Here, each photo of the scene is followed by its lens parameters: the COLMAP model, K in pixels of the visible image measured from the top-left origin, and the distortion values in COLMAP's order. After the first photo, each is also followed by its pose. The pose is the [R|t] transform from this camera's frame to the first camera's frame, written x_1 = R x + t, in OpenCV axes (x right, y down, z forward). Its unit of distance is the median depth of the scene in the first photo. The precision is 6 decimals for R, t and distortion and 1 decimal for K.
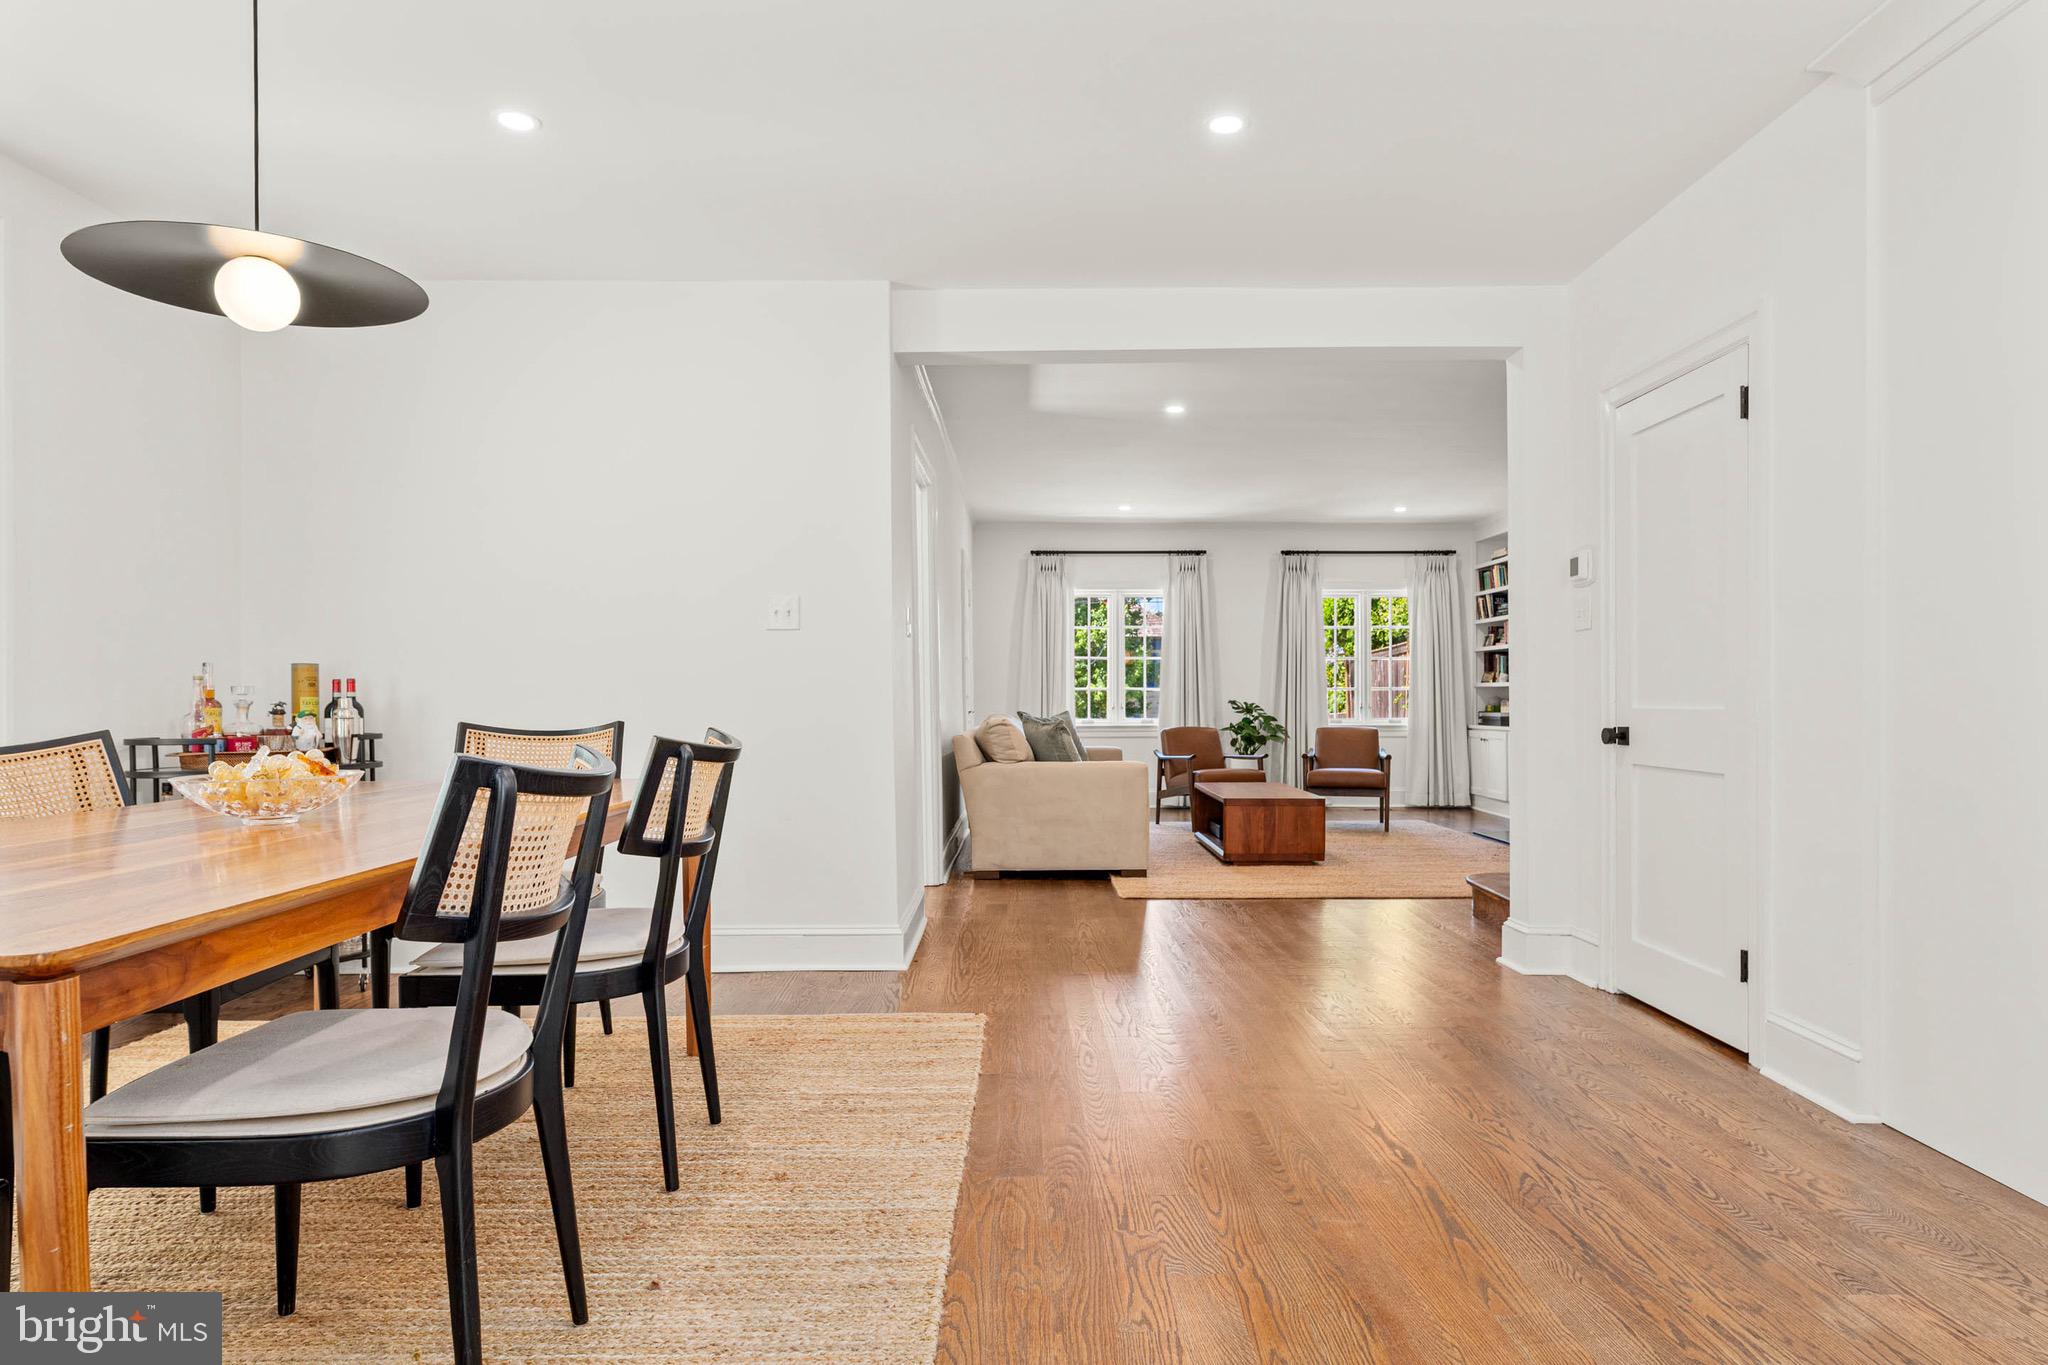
lens RADIAL K [[1203.4, 0, 1075.4], [0, 1203.4, 679.9], [0, 0, 1]] dist [0.001144, 0.000499]
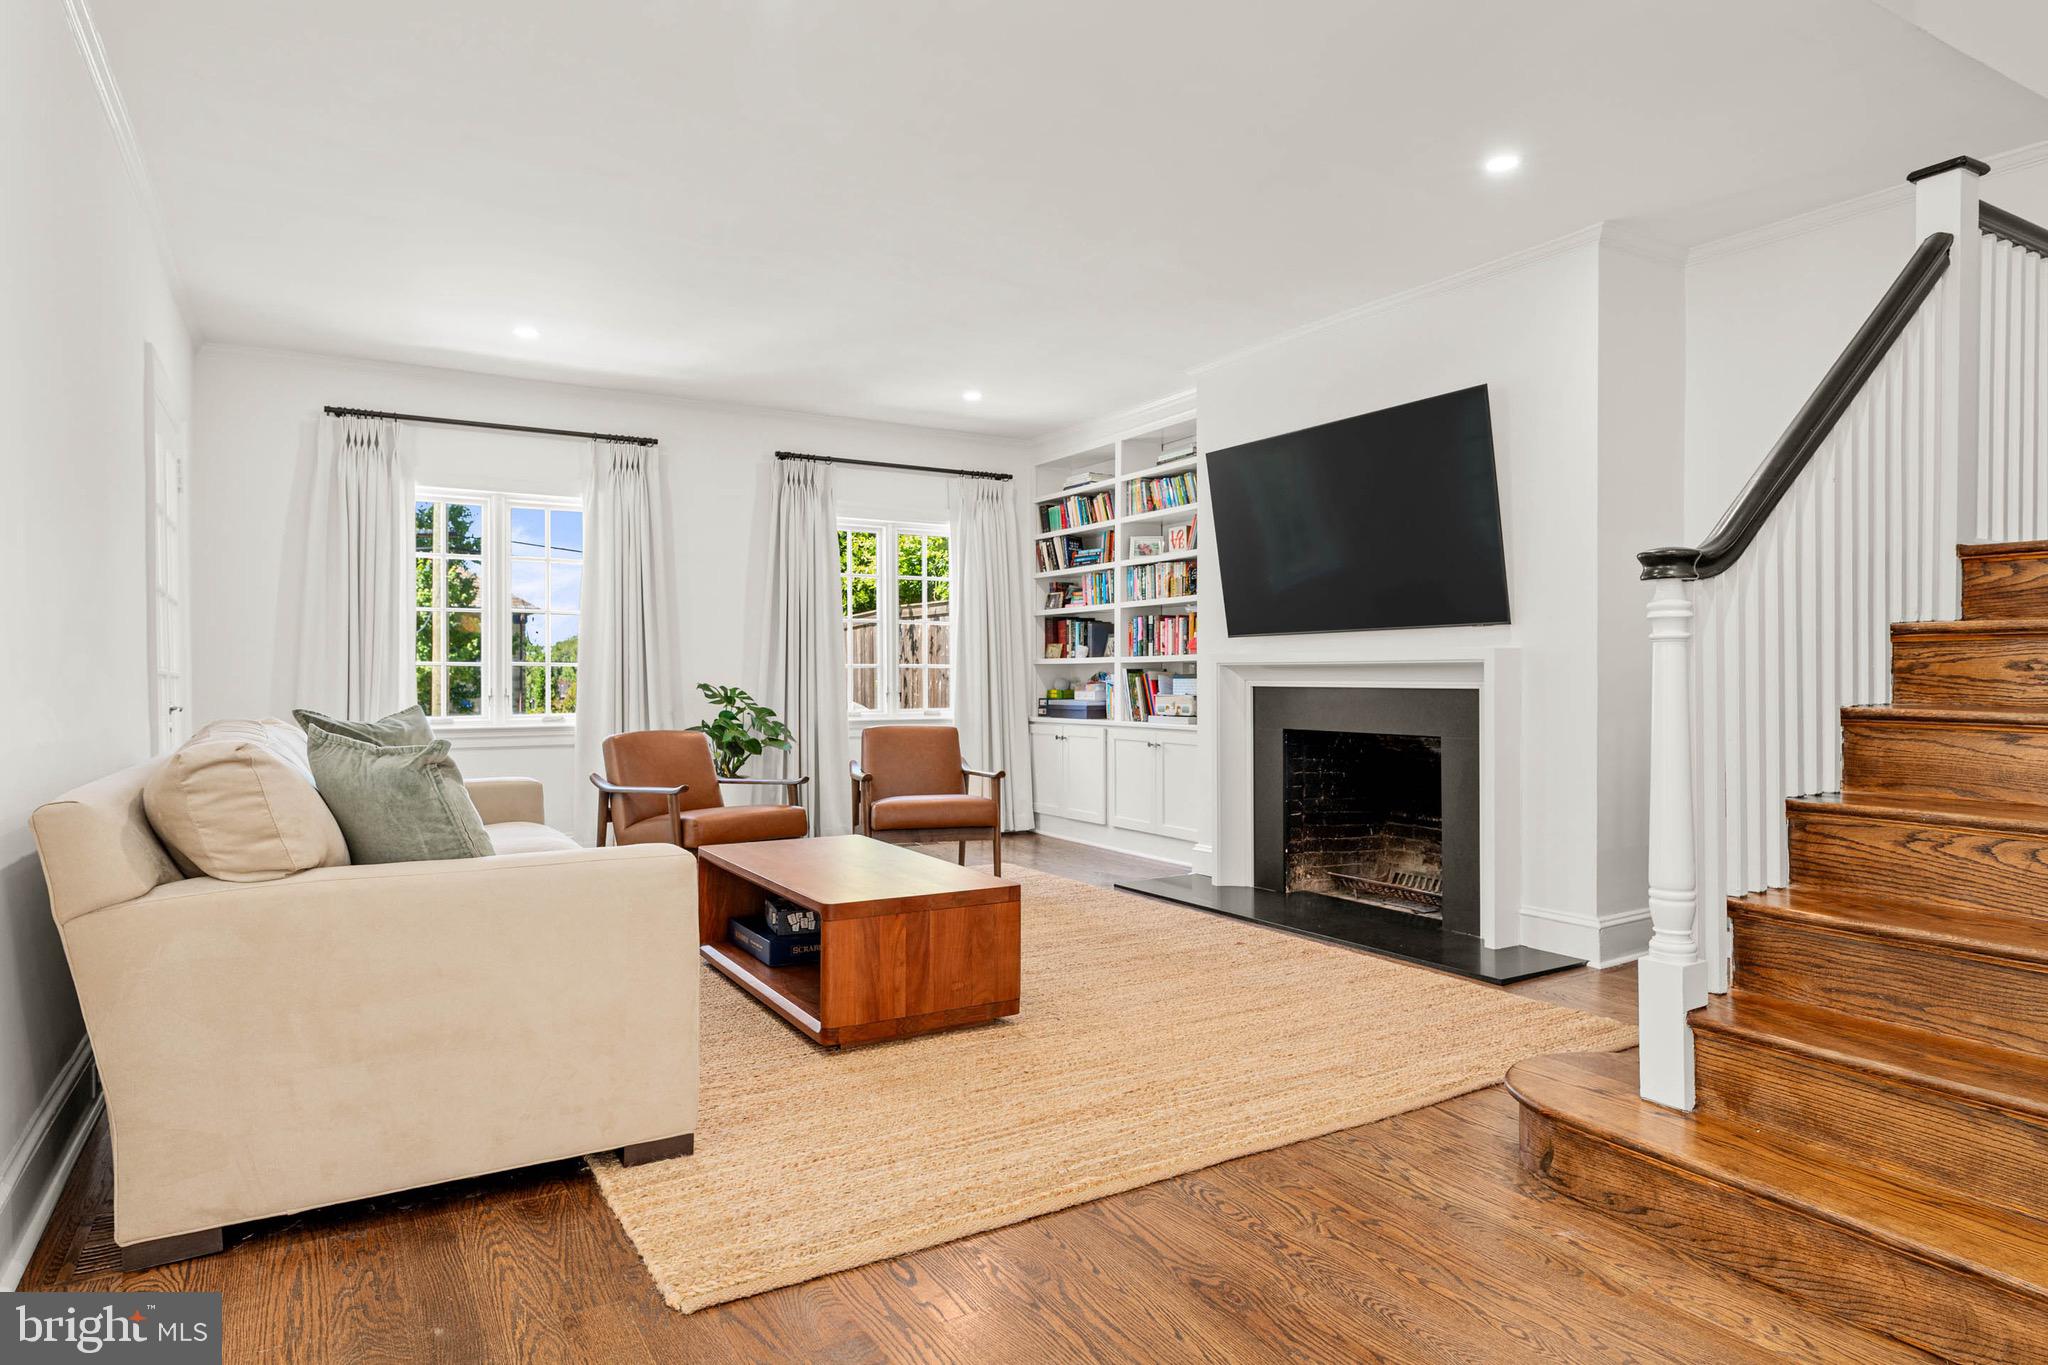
lens RADIAL K [[1193.7, 0, 1018.9], [0, 1193.7, 682.3], [0, 0, 1]] dist [0.021816, 0.000069]
pose [[0.882823, 0.000657, 0.469705, -0.015759], [-0.010487, 0.999777, 0.018312, 0.003563], [-0.469588, -0.021092, 0.882634, 0.376153]]
